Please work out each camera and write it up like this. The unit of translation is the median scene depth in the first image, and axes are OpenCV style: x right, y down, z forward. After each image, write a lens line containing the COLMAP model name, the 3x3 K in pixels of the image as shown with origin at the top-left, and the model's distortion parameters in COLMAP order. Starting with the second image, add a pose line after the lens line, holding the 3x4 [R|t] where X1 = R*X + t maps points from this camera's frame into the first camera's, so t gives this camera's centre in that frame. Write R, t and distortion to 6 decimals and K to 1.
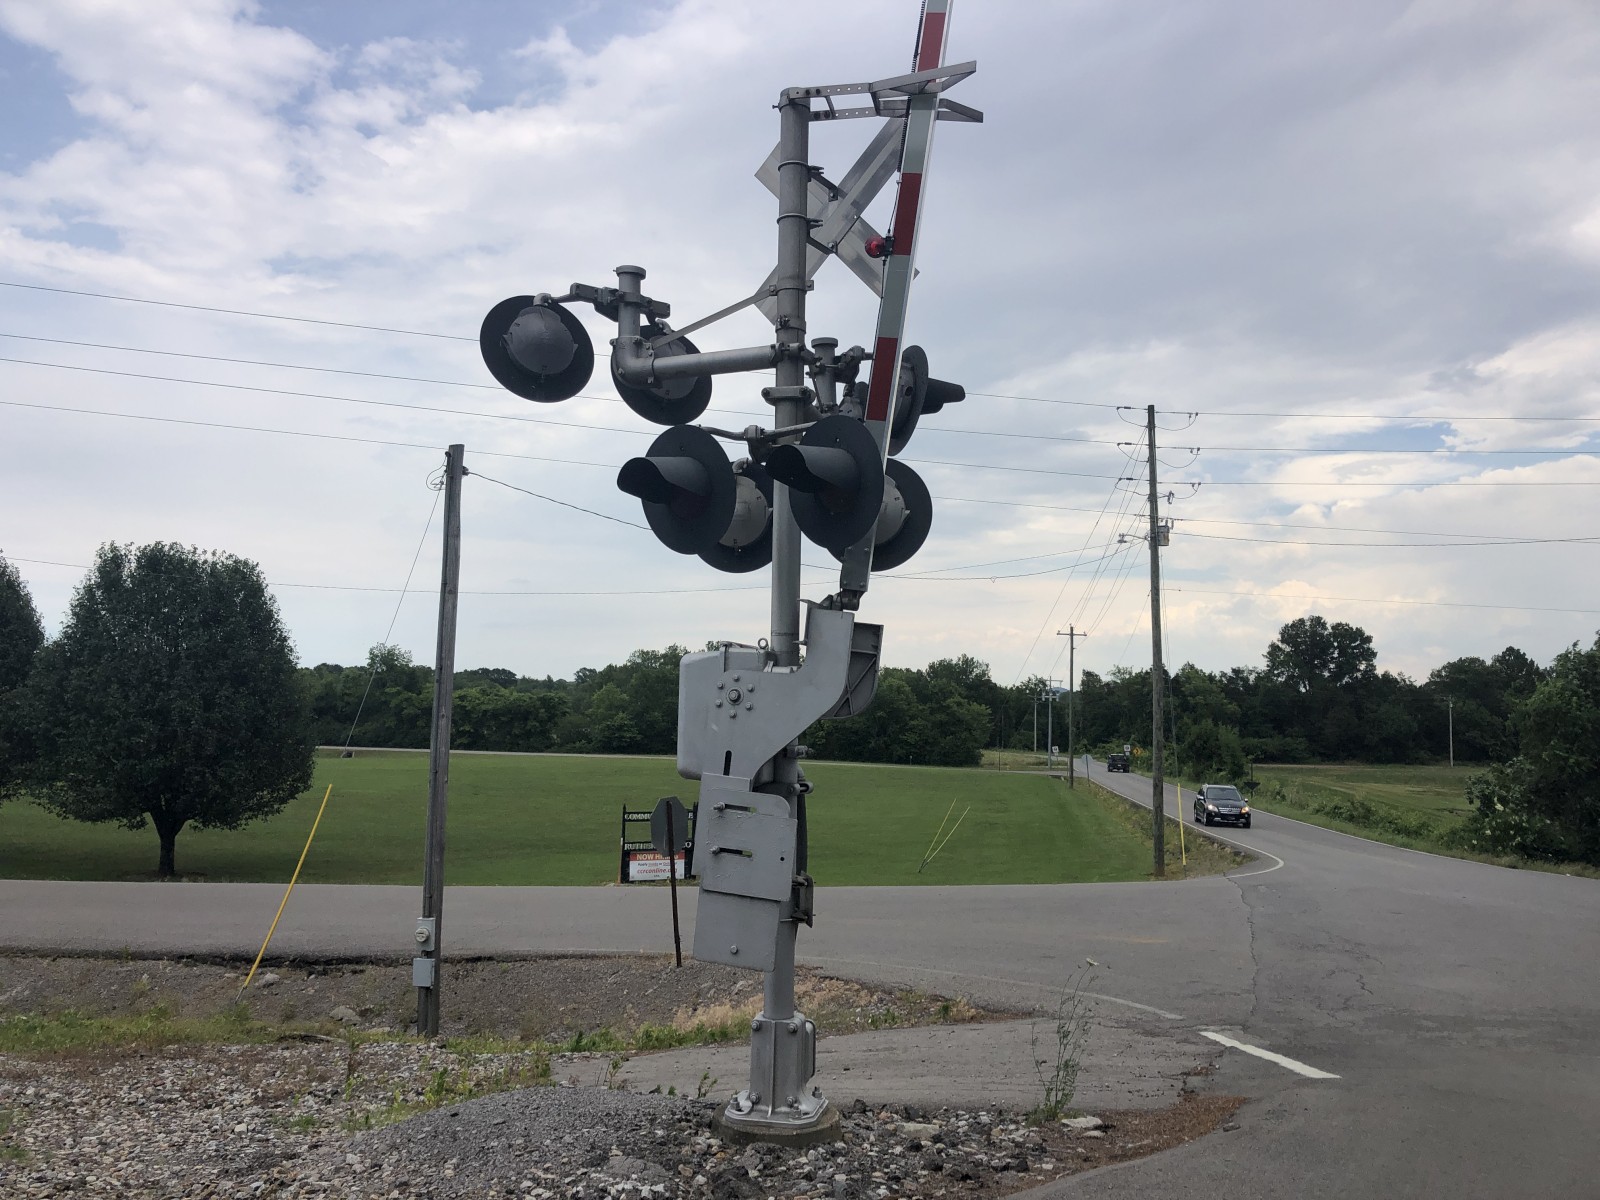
lens RADIAL K [[1305.0, 0, 800.0], [0, 1305.0, 600.0], [0, 0, 1]] dist [0.030687, 0.000537]
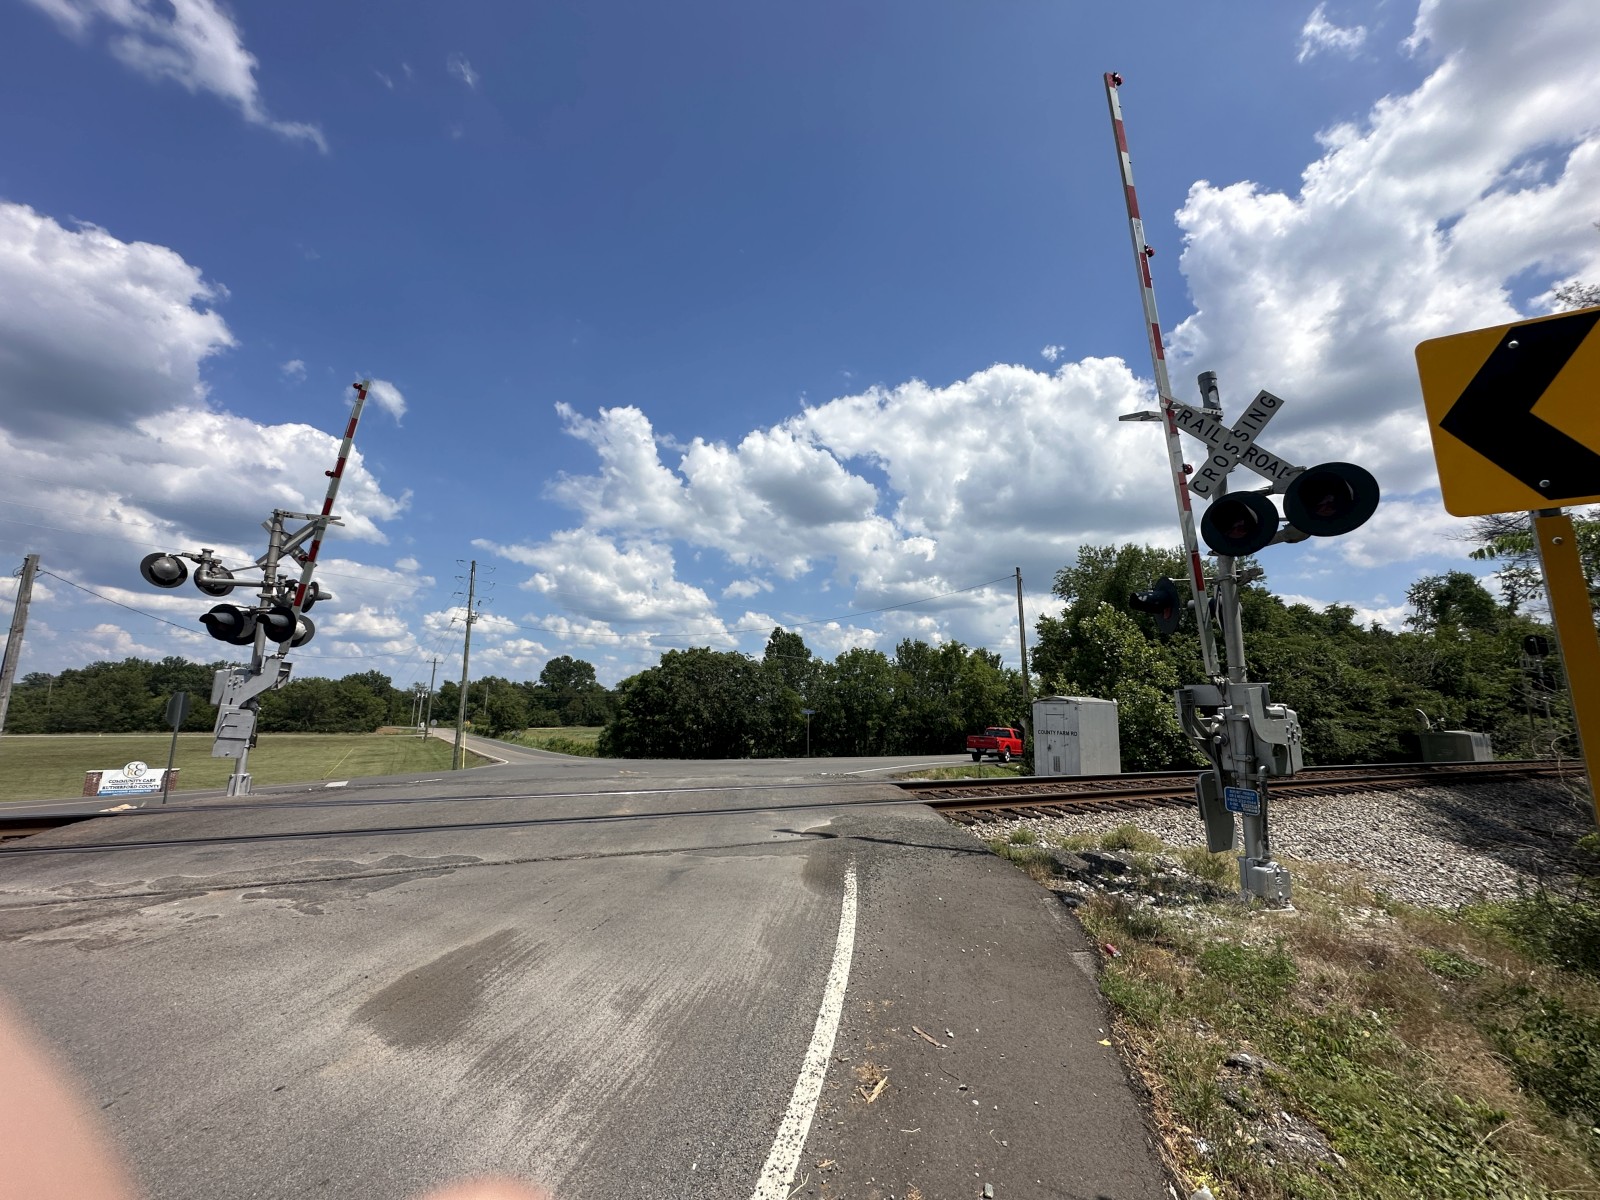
lens RADIAL K [[639.7, 0, 797.7], [0, 639.7, 608.3], [0, 0, 1]] dist [-0.000753, -0.000096]
pose [[0.756136, 0.095409, 0.647422, -0.035719], [-0.053843, 0.995031, -0.083752, -0.054597], [-0.652195, 0.028469, 0.757516, -1.155634]]
